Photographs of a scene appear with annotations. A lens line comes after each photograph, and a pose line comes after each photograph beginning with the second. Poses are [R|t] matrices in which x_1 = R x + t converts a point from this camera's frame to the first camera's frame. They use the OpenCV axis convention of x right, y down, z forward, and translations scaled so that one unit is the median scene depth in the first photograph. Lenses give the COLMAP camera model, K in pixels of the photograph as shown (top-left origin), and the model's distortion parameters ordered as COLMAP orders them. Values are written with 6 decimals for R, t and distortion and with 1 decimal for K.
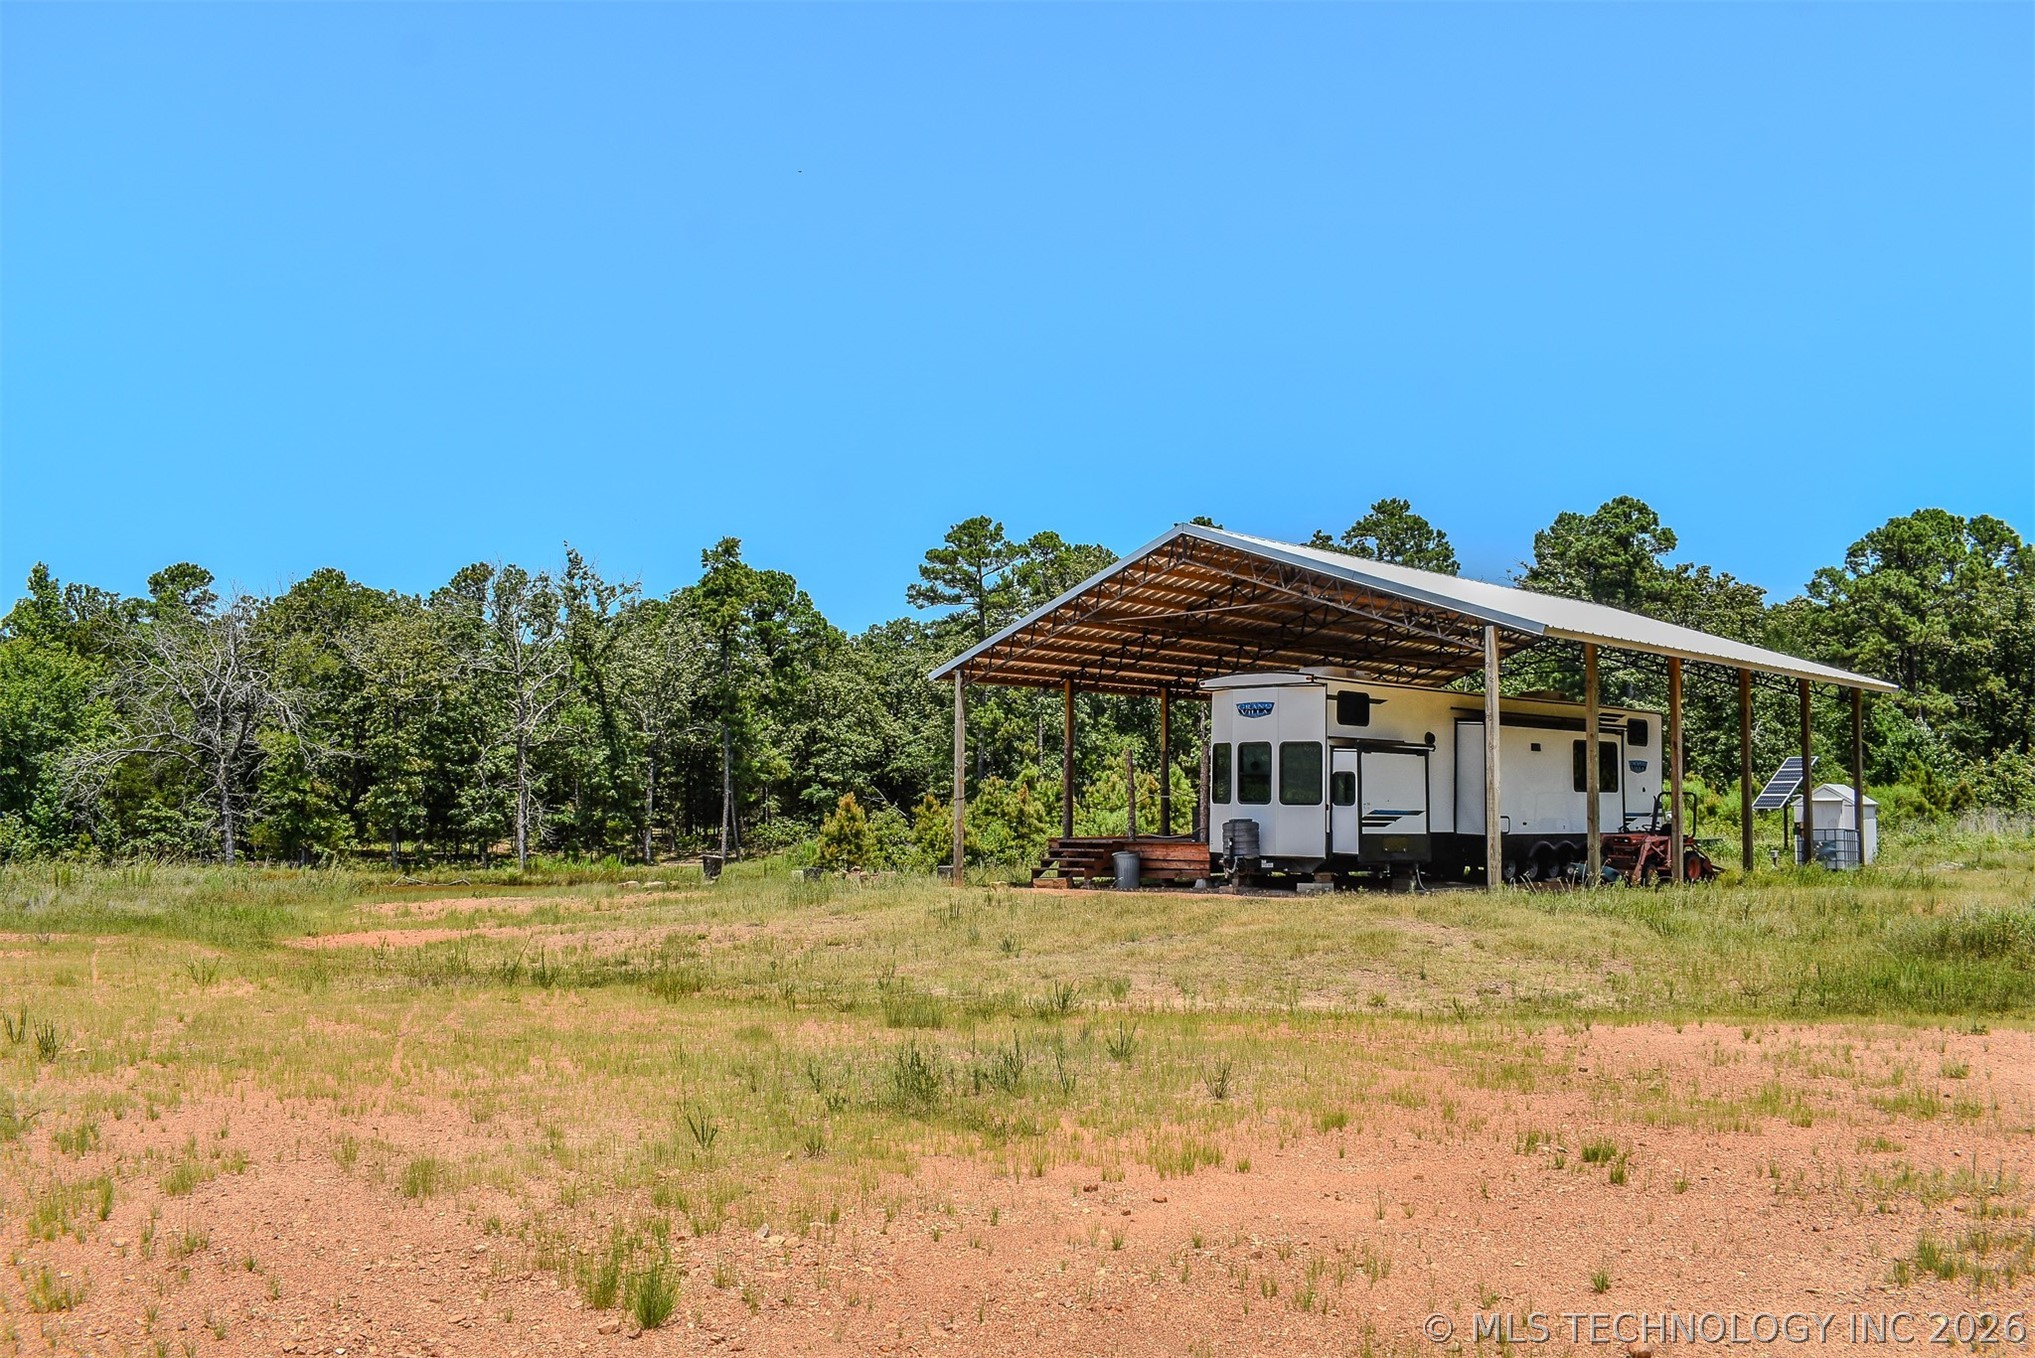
lens RADIAL K [[1627.2, 0, 1026.0], [0, 1627.2, 717.6], [0, 0, 1]] dist [-0.097198, 0.011524]
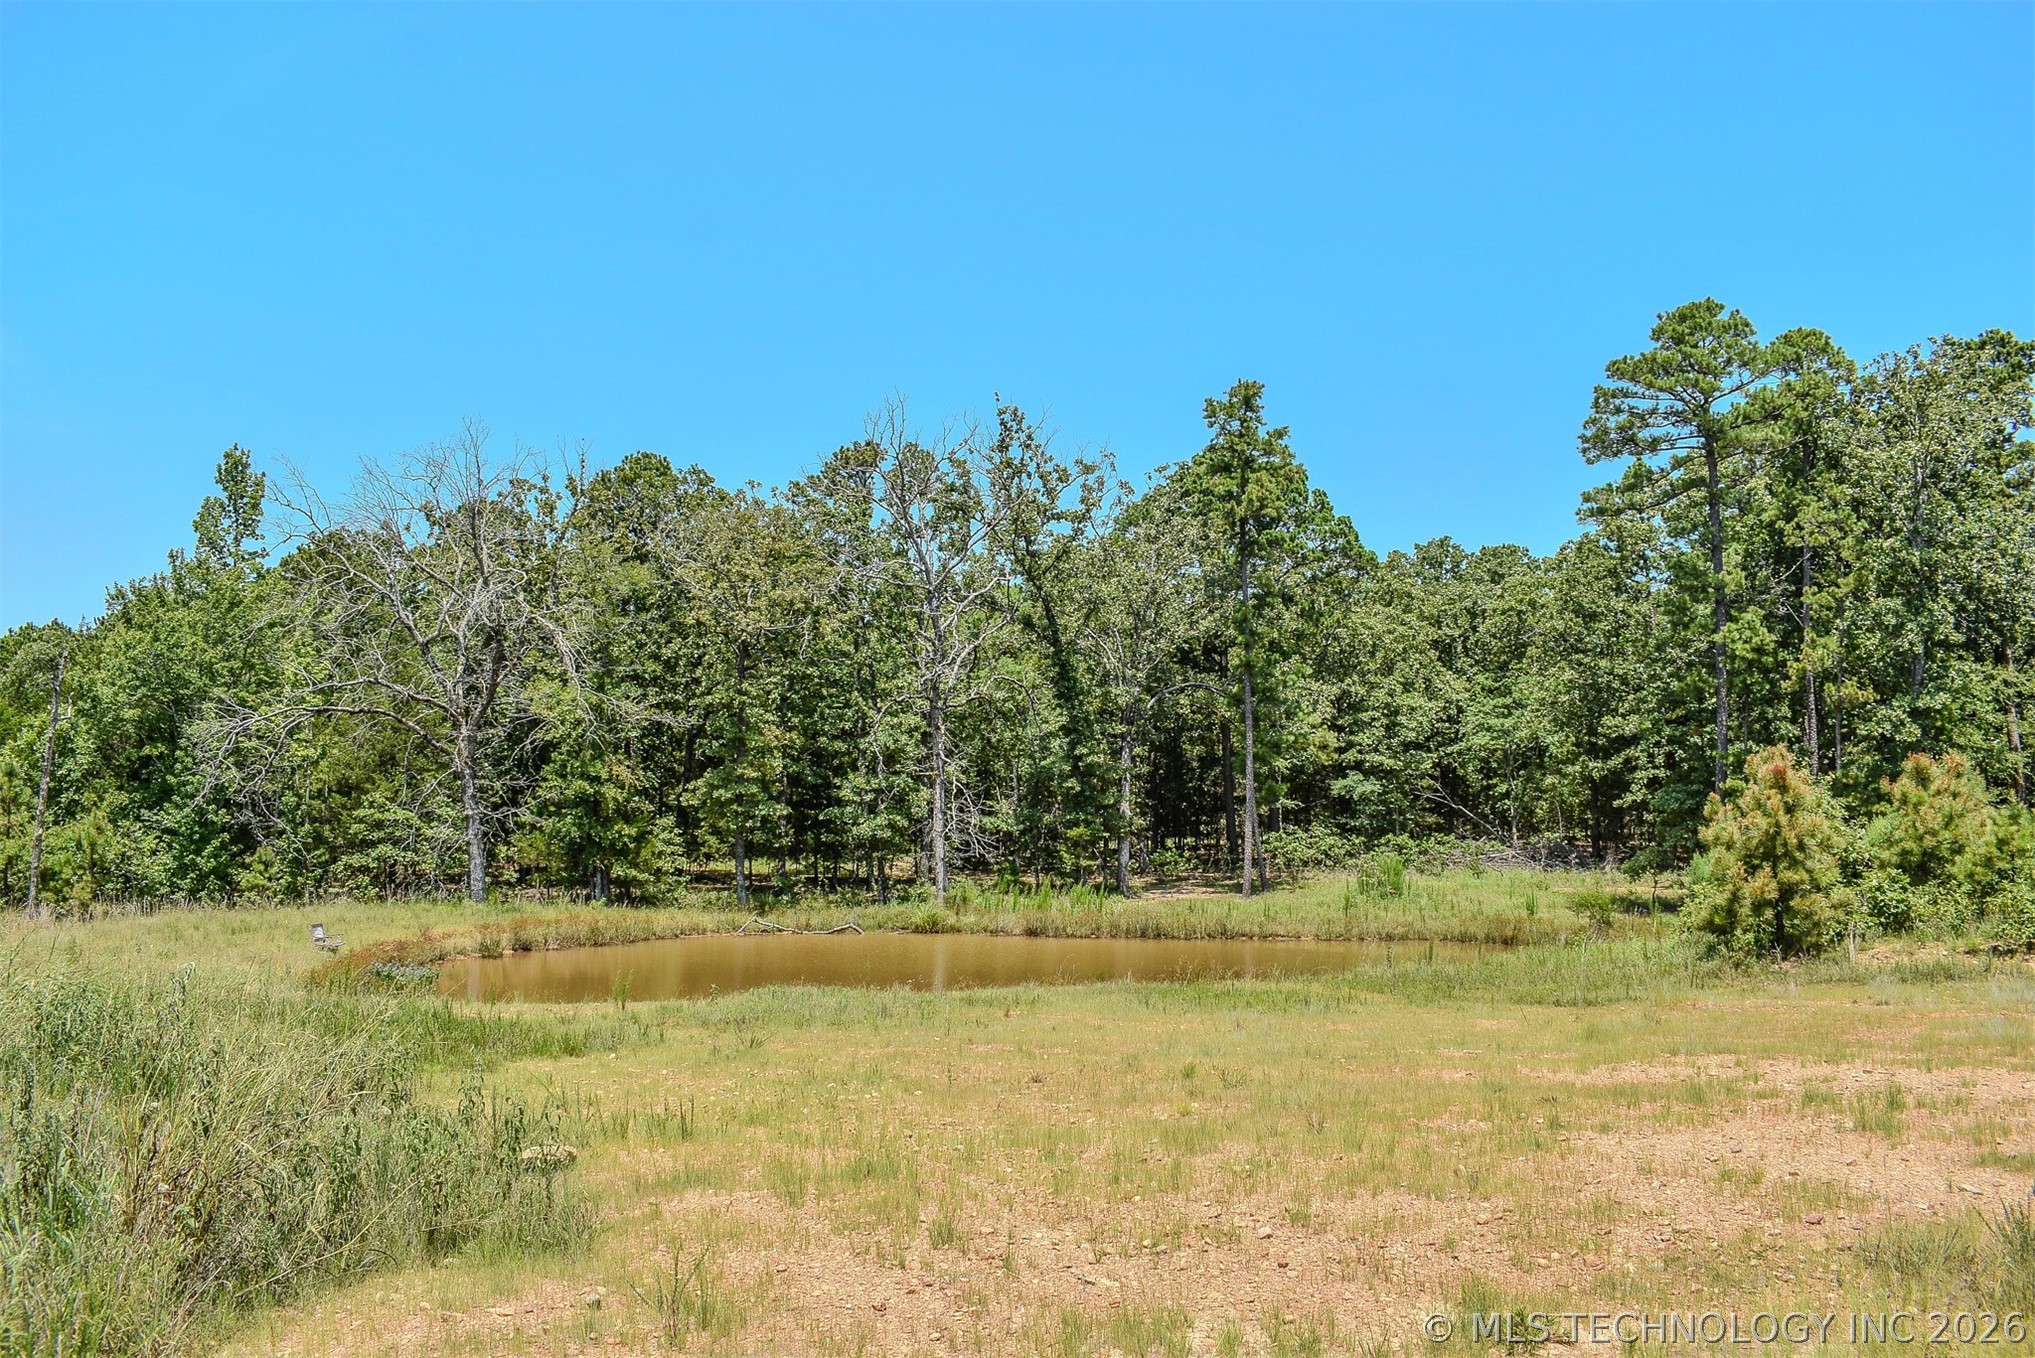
lens RADIAL K [[1627.2, 0, 1026.0], [0, 1627.2, 717.6], [0, 0, 1]] dist [-0.097198, 0.011524]
pose [[0.977844, -0.013280, -0.208913, -0.145394], [0.011498, 0.999886, -0.009742, 0.027999], [0.209019, 0.007124, 0.977886, 0.385156]]
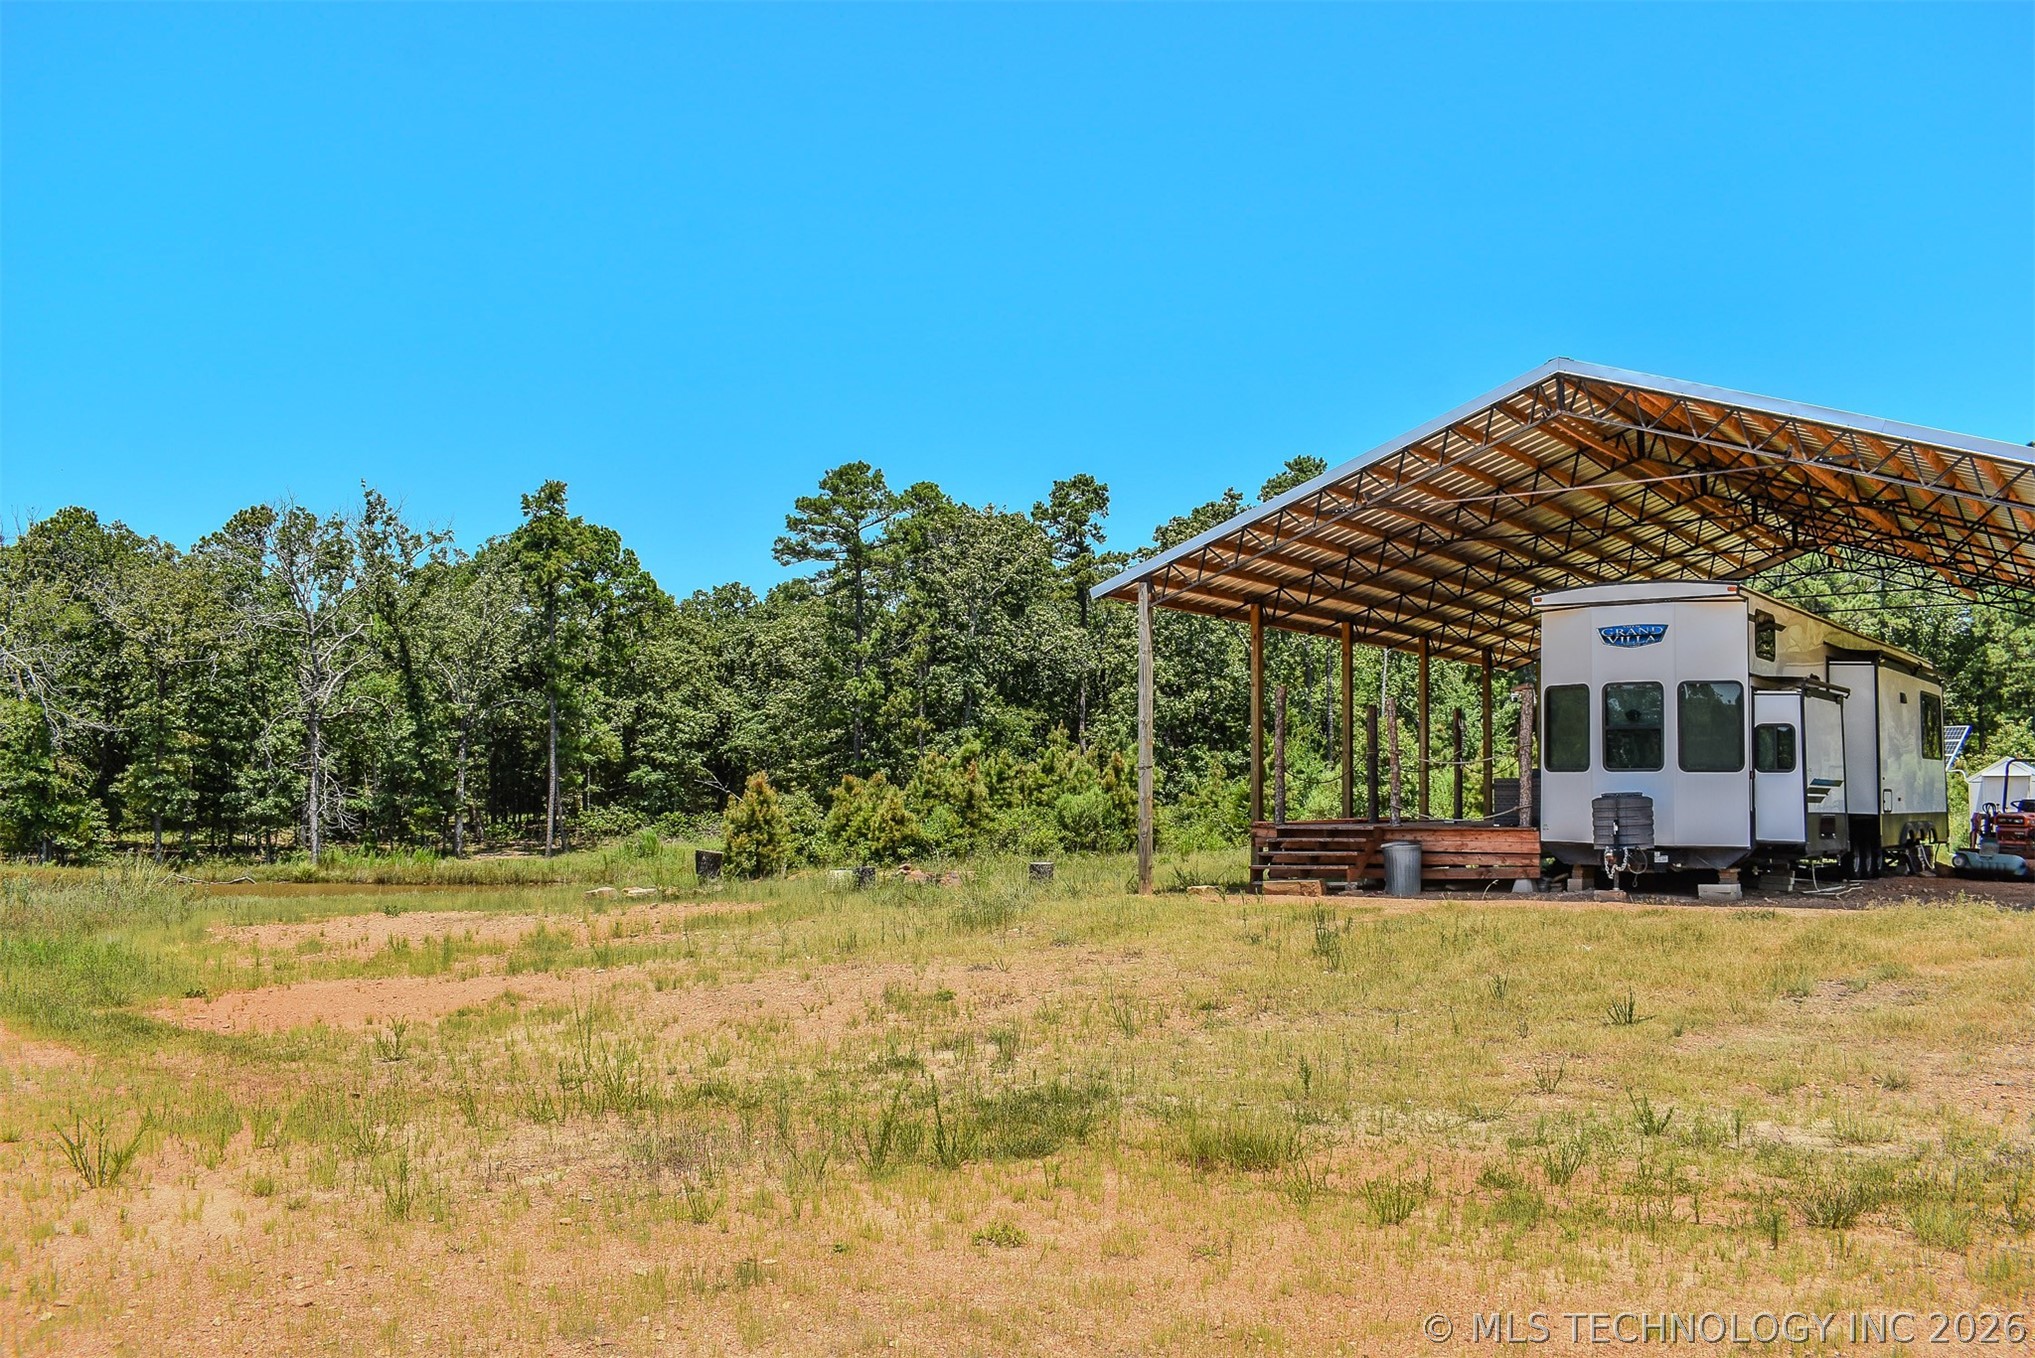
lens RADIAL K [[1627.2, 0, 1026.0], [0, 1627.2, 717.6], [0, 0, 1]] dist [-0.097198, 0.011524]
pose [[0.988606, 0.006466, 0.150386, -0.067795], [-0.007557, 0.999949, 0.006681, 0.008564], [-0.150335, -0.007741, 0.988605, 0.111356]]
